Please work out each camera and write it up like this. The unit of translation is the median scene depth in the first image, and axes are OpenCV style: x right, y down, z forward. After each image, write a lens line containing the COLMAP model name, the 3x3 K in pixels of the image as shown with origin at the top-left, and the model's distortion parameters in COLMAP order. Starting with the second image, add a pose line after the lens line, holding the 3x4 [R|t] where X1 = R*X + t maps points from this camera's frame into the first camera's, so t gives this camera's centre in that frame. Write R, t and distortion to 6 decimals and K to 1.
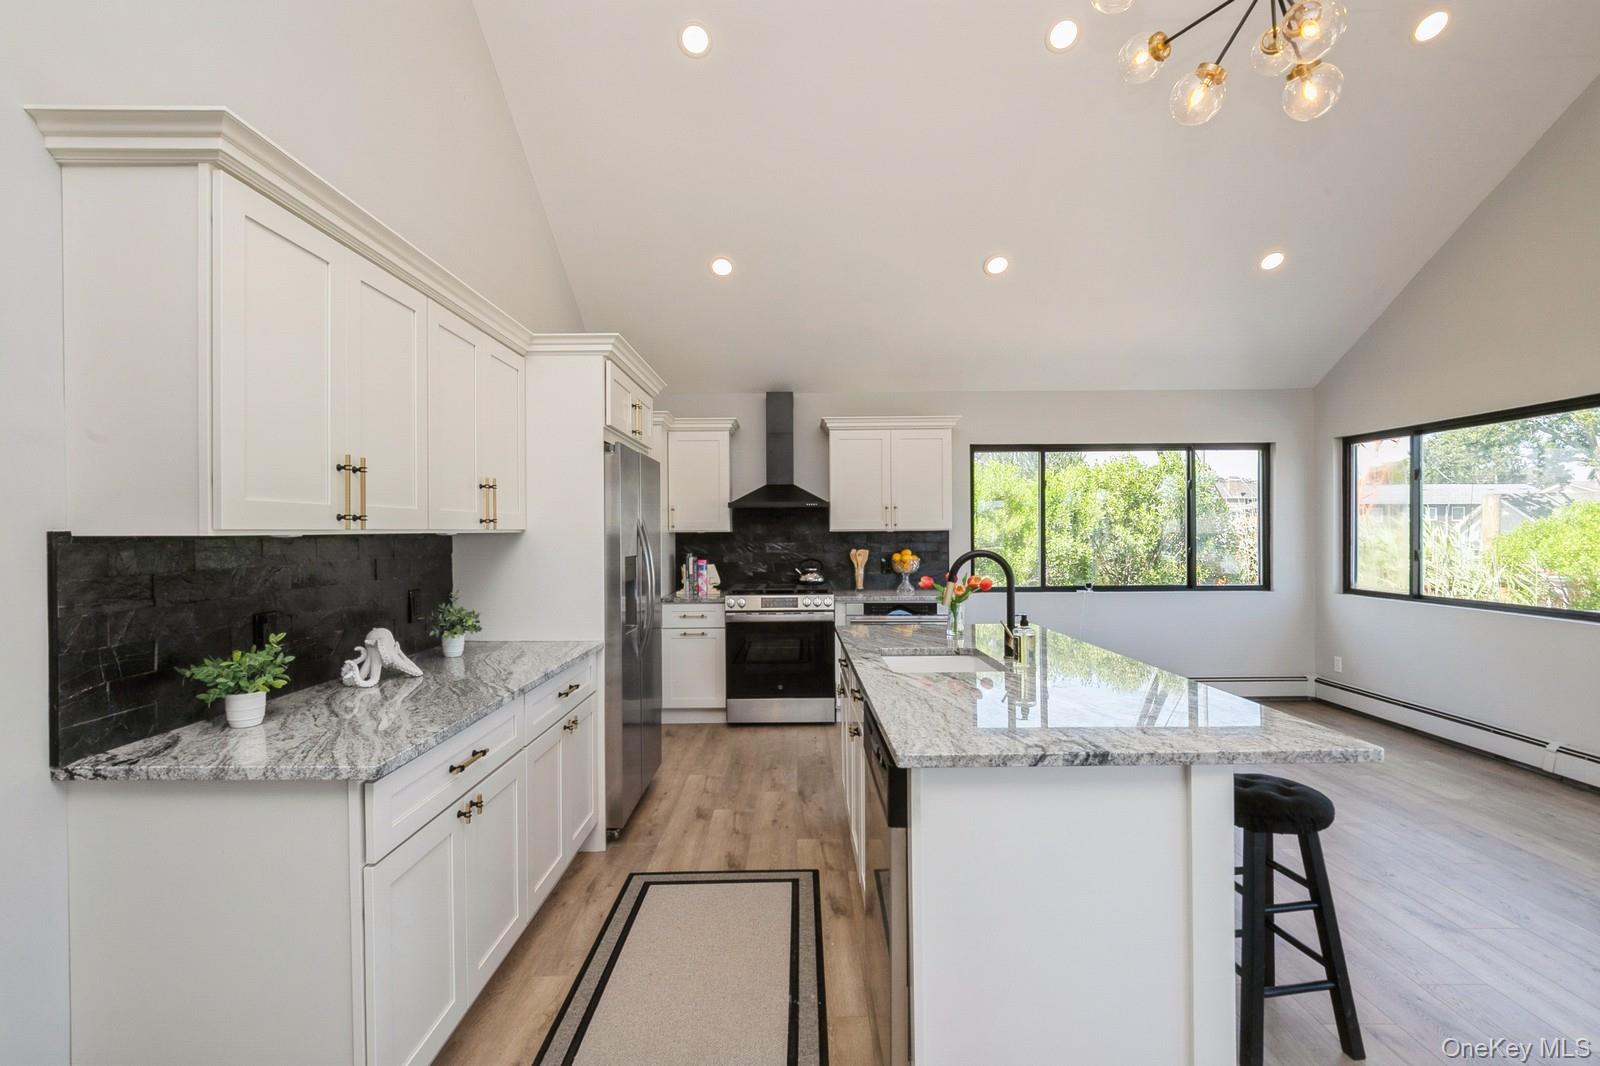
lens RADIAL K [[733.2, 0, 796.3], [0, 733.2, 535.0], [0, 0, 1]] dist [-0.004192, -0.000451]
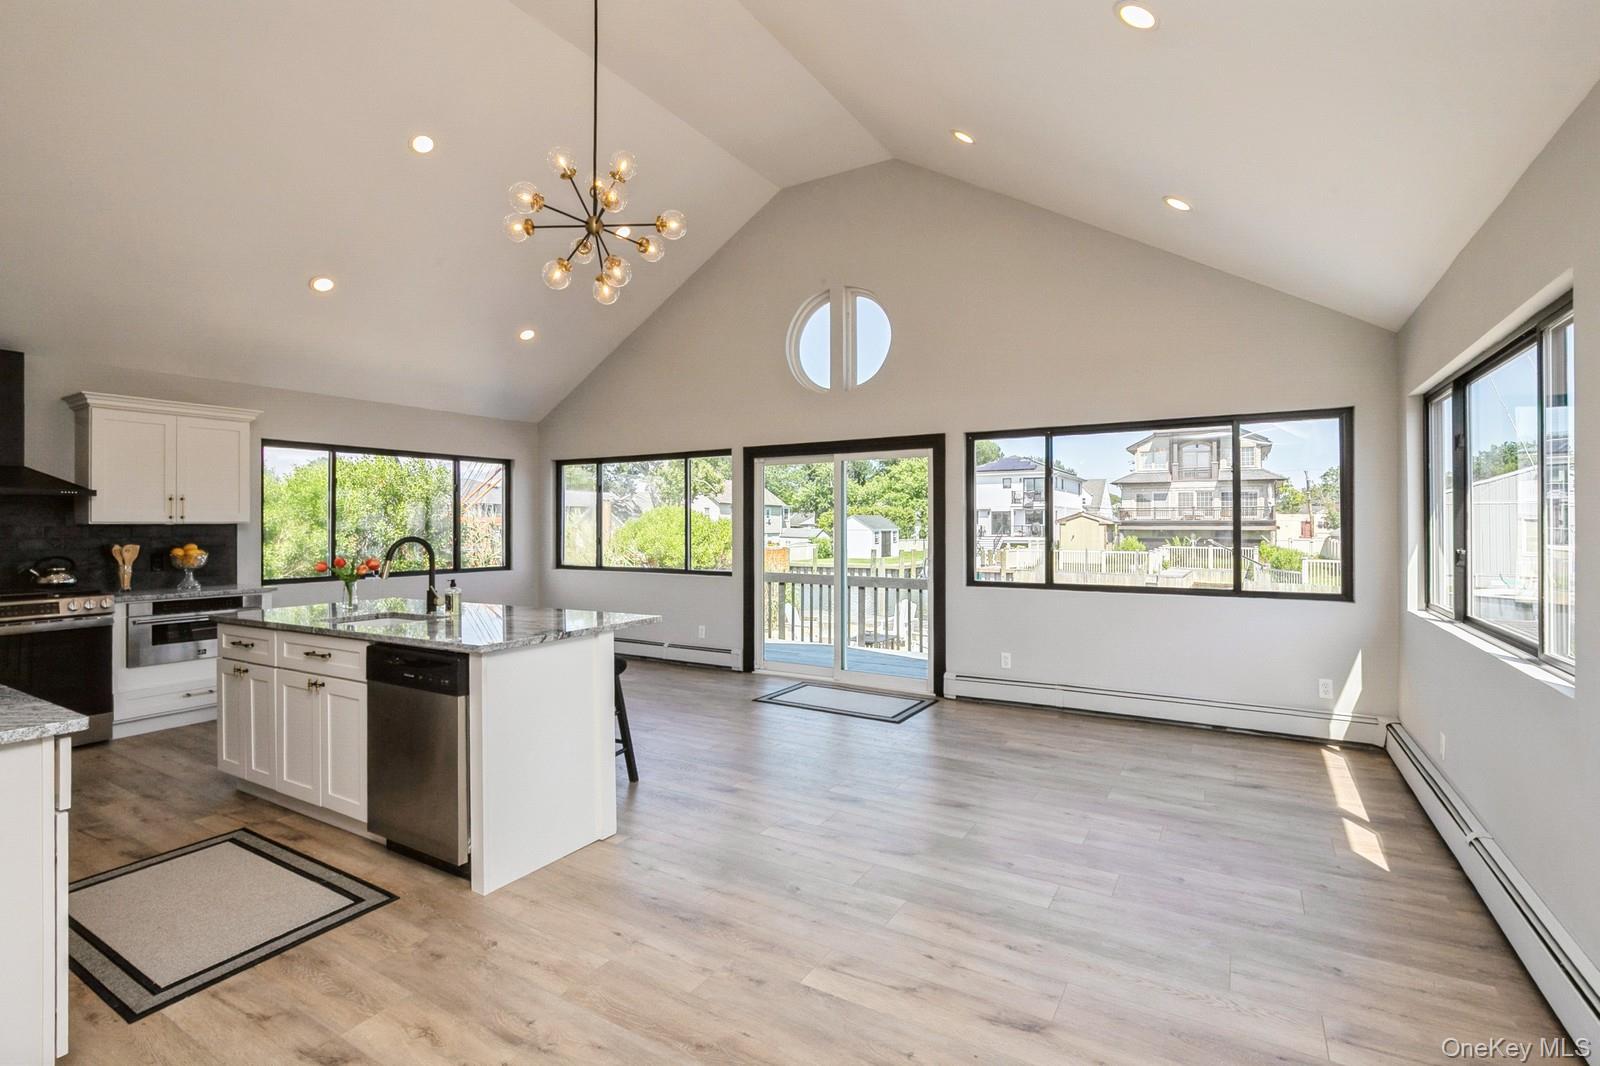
lens RADIAL K [[733.2, 0, 796.3], [0, 733.2, 535.0], [0, 0, 1]] dist [-0.004192, -0.000451]
pose [[0.511289, -0.008435, 0.859367, -0.263762], [0.003999, 0.999964, 0.007435, 0.004960], [-0.859399, -0.000365, 0.511305, -0.151967]]
